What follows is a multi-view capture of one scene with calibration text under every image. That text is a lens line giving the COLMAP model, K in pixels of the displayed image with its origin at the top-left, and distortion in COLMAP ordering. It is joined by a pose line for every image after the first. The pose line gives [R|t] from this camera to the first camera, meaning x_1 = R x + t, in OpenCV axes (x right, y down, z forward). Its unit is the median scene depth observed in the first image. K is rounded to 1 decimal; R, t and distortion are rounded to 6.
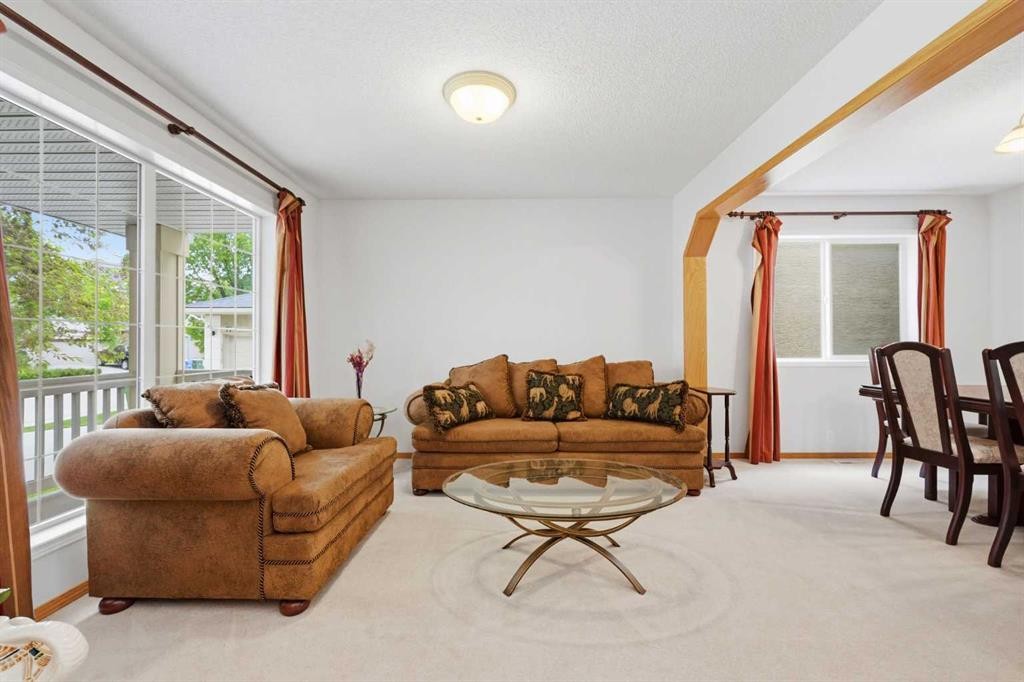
lens RADIAL K [[417.6, 0, 512.0], [0, 417.6, 341.0], [0, 0, 1]] dist [0.000228, -0.000385]
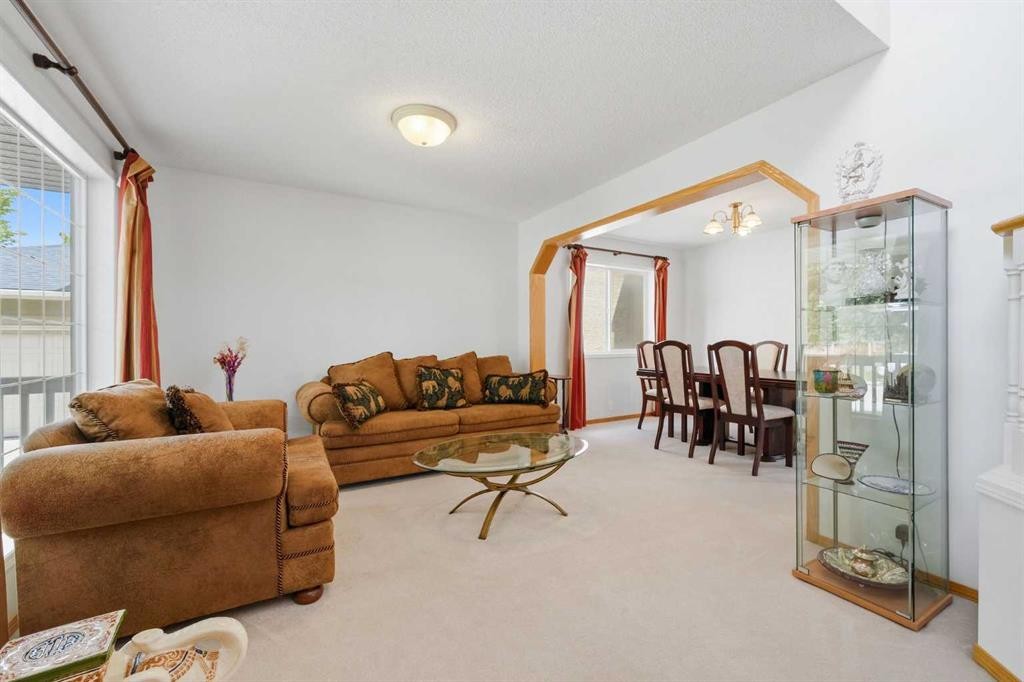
lens RADIAL K [[417.6, 0, 512.0], [0, 417.6, 341.0], [0, 0, 1]] dist [0.000228, -0.000385]
pose [[0.859809, 0.002038, 0.510612, -0.345571], [-0.004769, 0.999980, 0.004040, -0.000406], [-0.510593, -0.005909, 0.859802, -0.079106]]
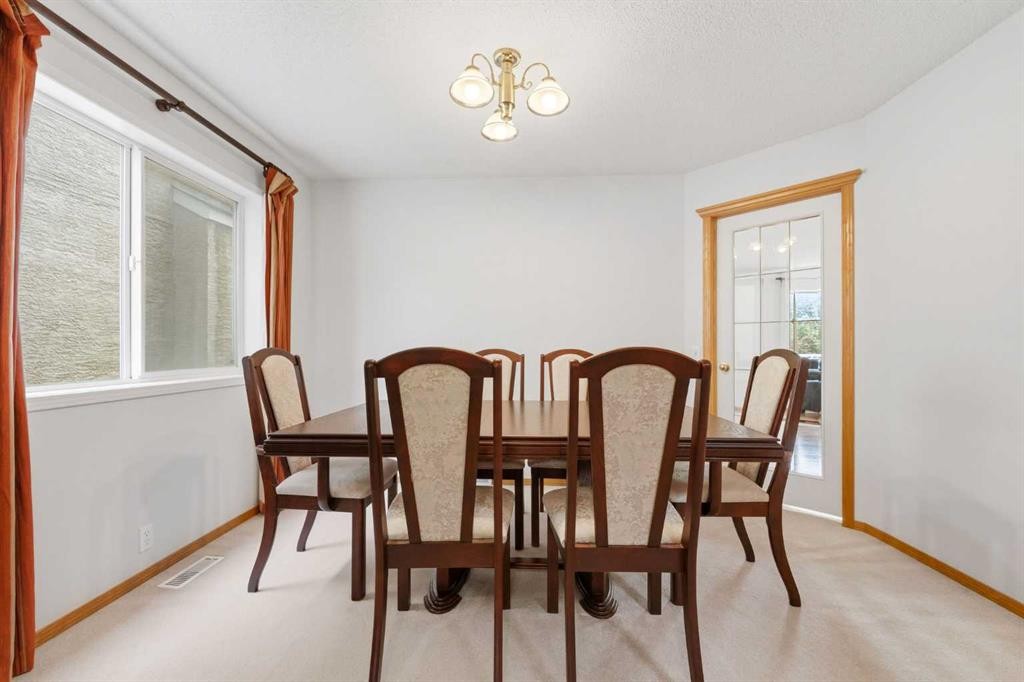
lens RADIAL K [[426.0, 0, 507.1], [0, 426.0, 346.8], [0, 0, 1]] dist [0.014014, -0.000093]
pose [[0.051951, 0.005972, 0.998632, 0.347765], [-0.006908, 0.999960, -0.005620, 0.002130], [-0.998626, -0.006607, 0.051990, 0.707106]]
